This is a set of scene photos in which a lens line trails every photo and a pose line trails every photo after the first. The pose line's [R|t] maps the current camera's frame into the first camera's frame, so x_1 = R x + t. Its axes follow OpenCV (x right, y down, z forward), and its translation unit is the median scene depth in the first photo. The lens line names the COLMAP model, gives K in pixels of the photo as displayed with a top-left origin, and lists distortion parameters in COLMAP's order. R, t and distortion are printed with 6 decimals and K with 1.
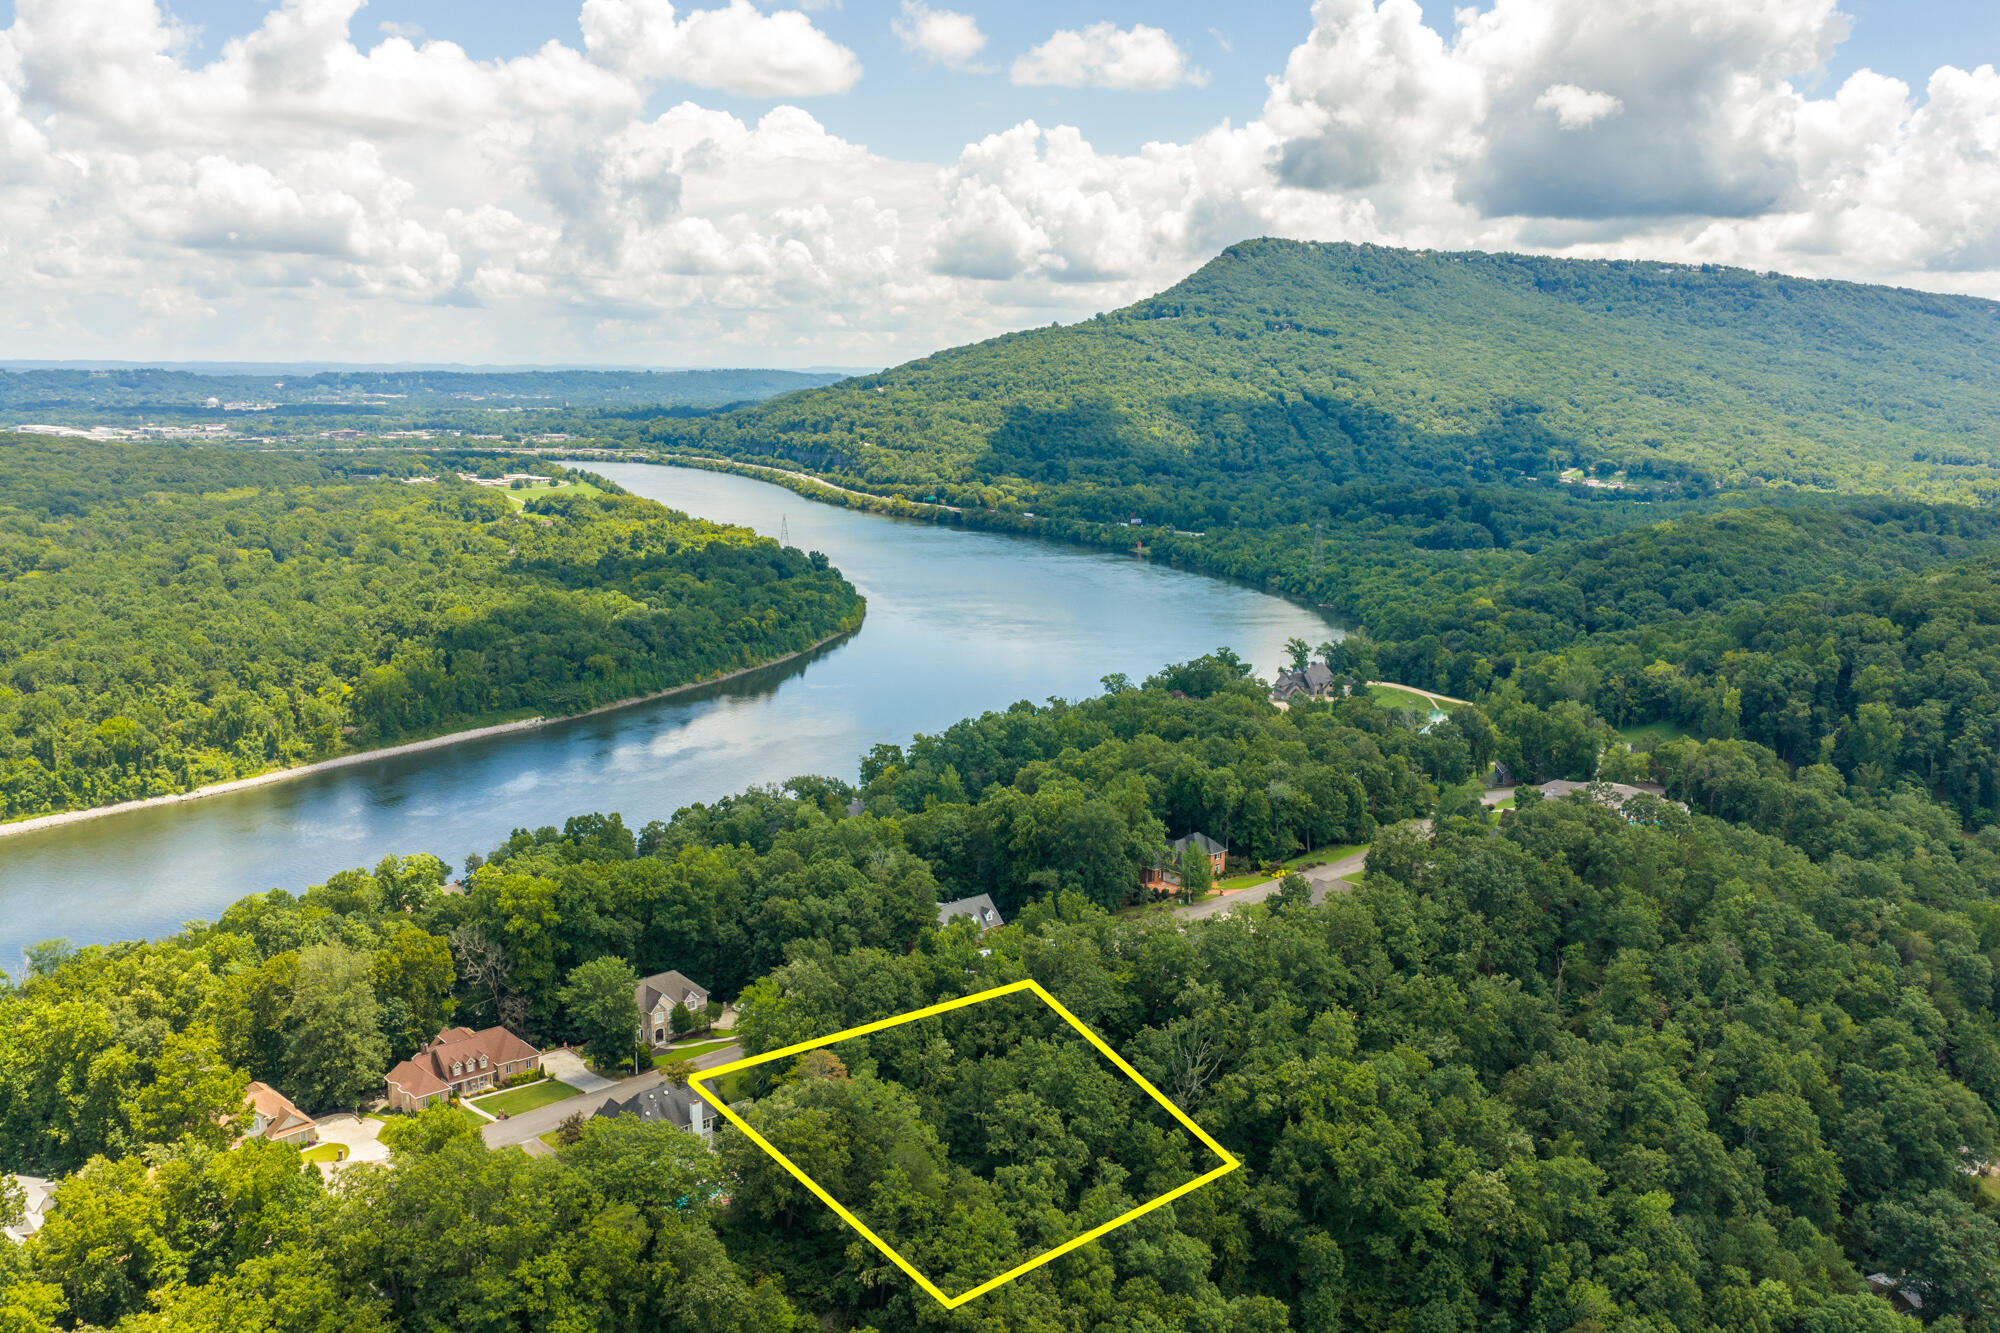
lens RADIAL K [[1681.3, 0, 1000.0], [0, 1681.3, 666.5], [0, 0, 1]] dist [0.027174, -0.046277]
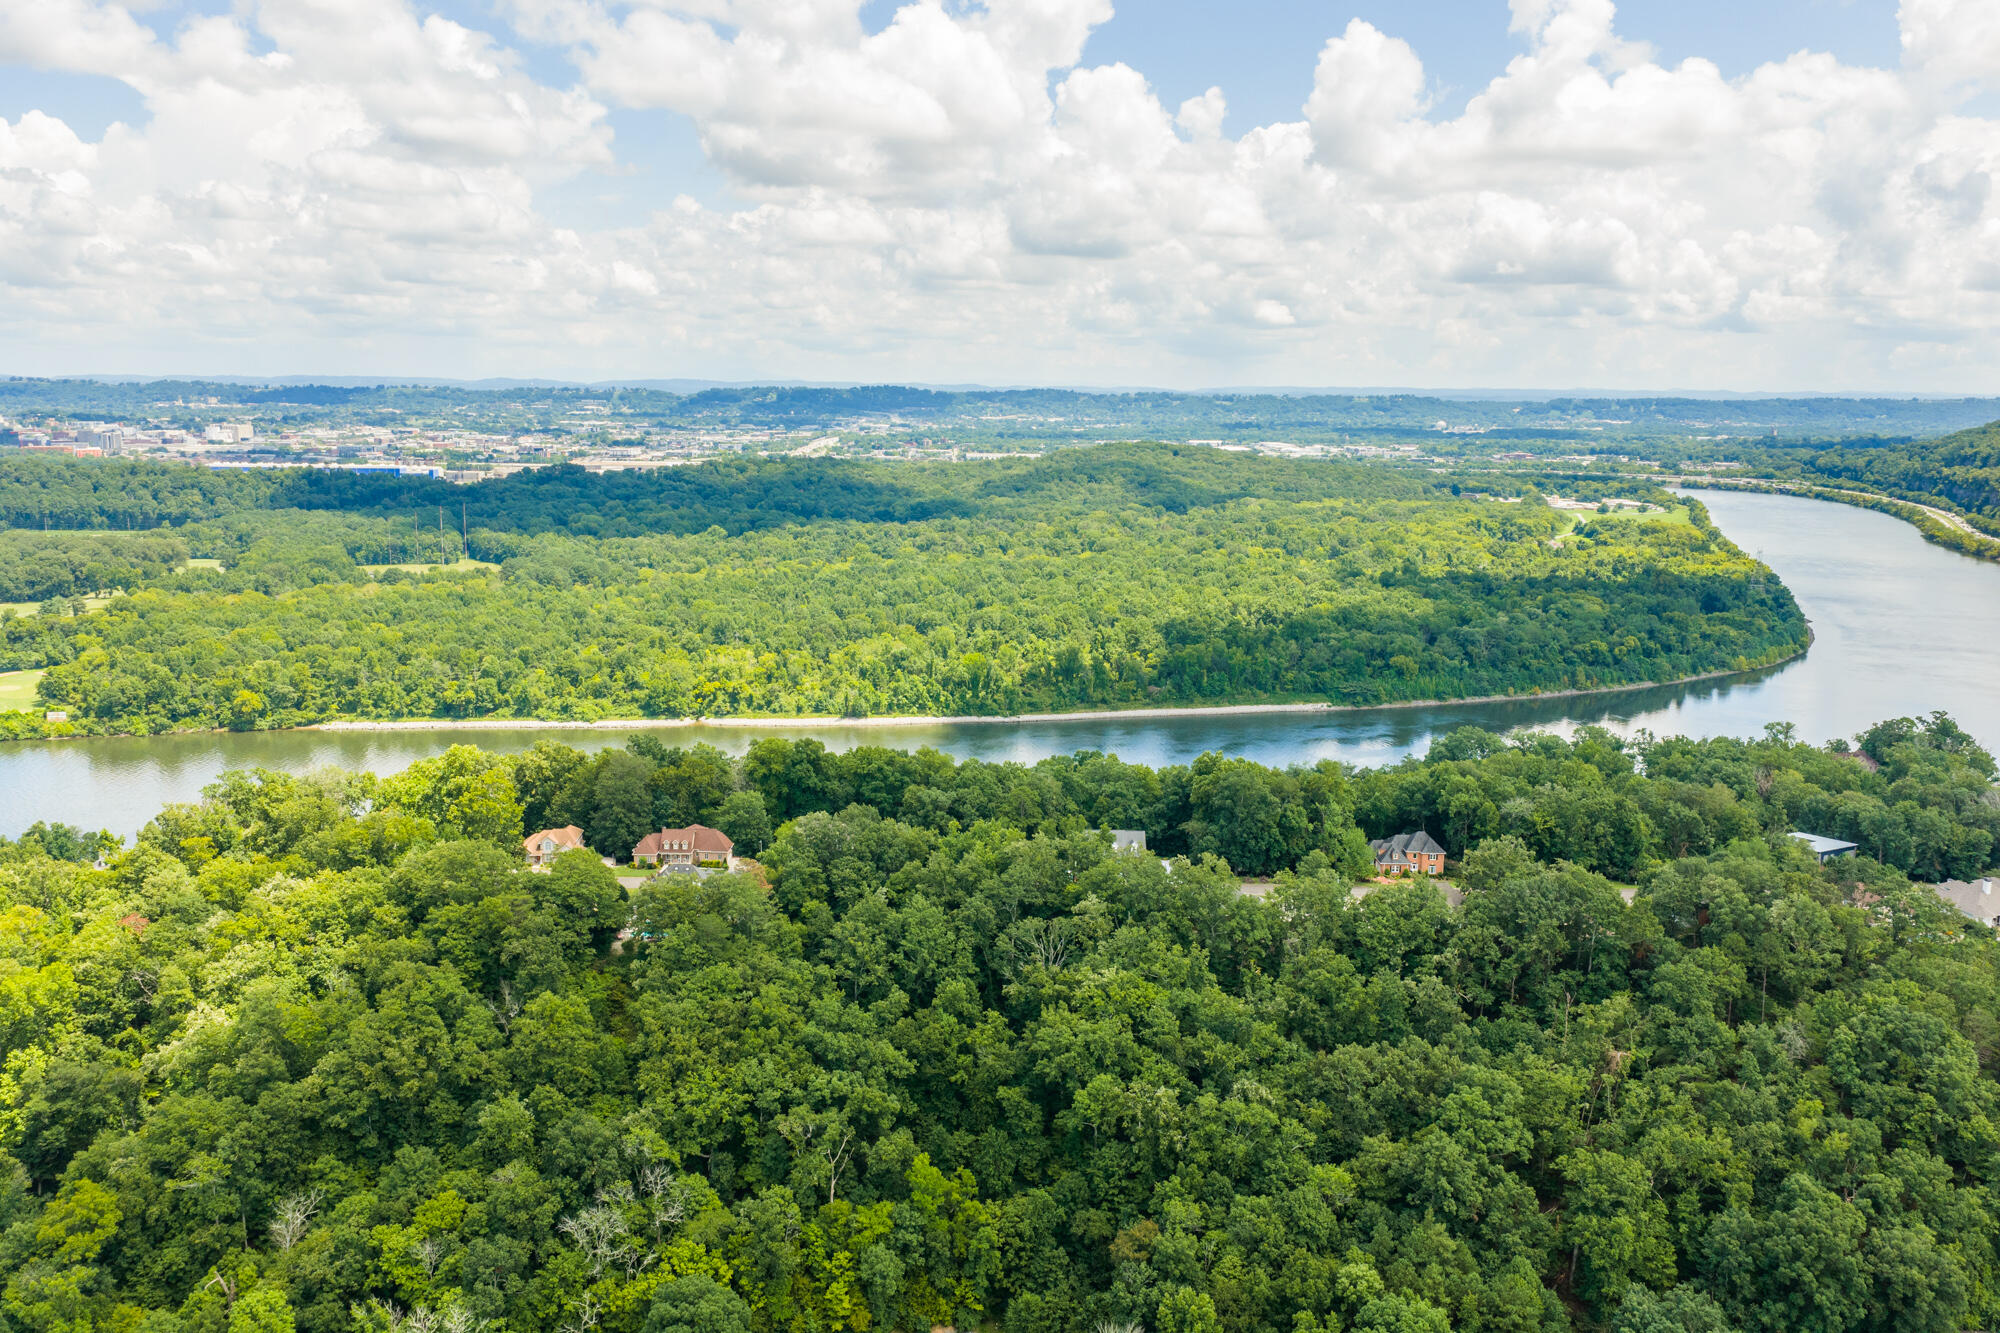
lens RADIAL K [[1692.9, 0, 1000.0], [0, 1692.9, 666.5], [0, 0, 1]] dist [0.019615, -0.008224]
pose [[0.745876, 0.111264, -0.656726, 0.071997], [-0.122097, 0.992082, 0.029410, -0.000128], [0.654799, 0.058248, 0.753555, 0.003130]]
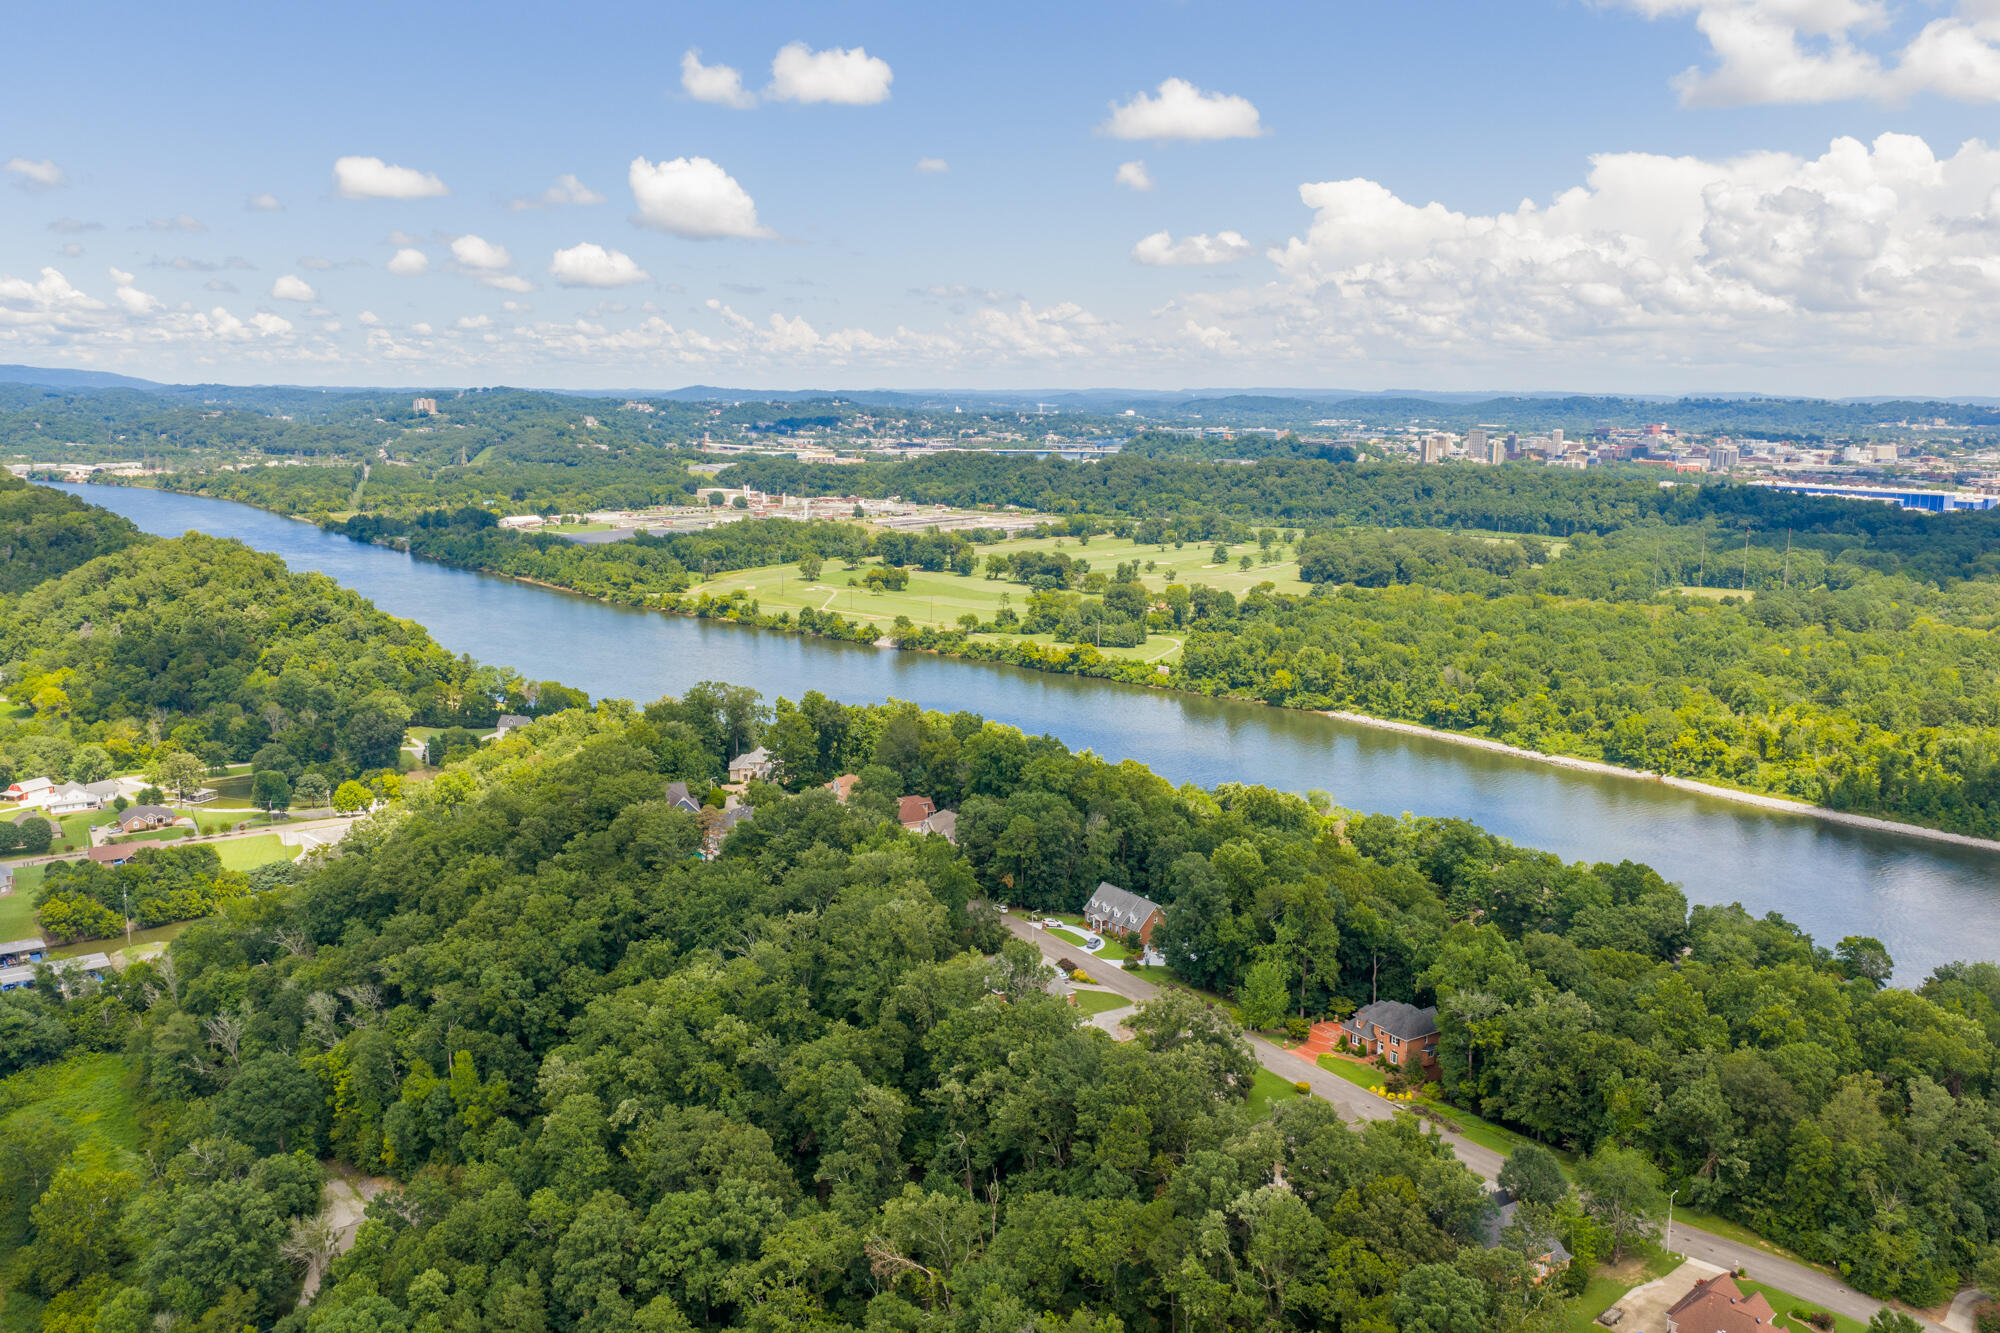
lens RADIAL K [[1681.3, 0, 1000.0], [0, 1681.3, 666.5], [0, 0, 1]] dist [0.027174, -0.046277]
pose [[-0.185676, 0.152536, -0.970699, 0.129694], [-0.178836, 0.966132, 0.186027, -0.035005], [0.966200, 0.208137, -0.152109, 0.202600]]
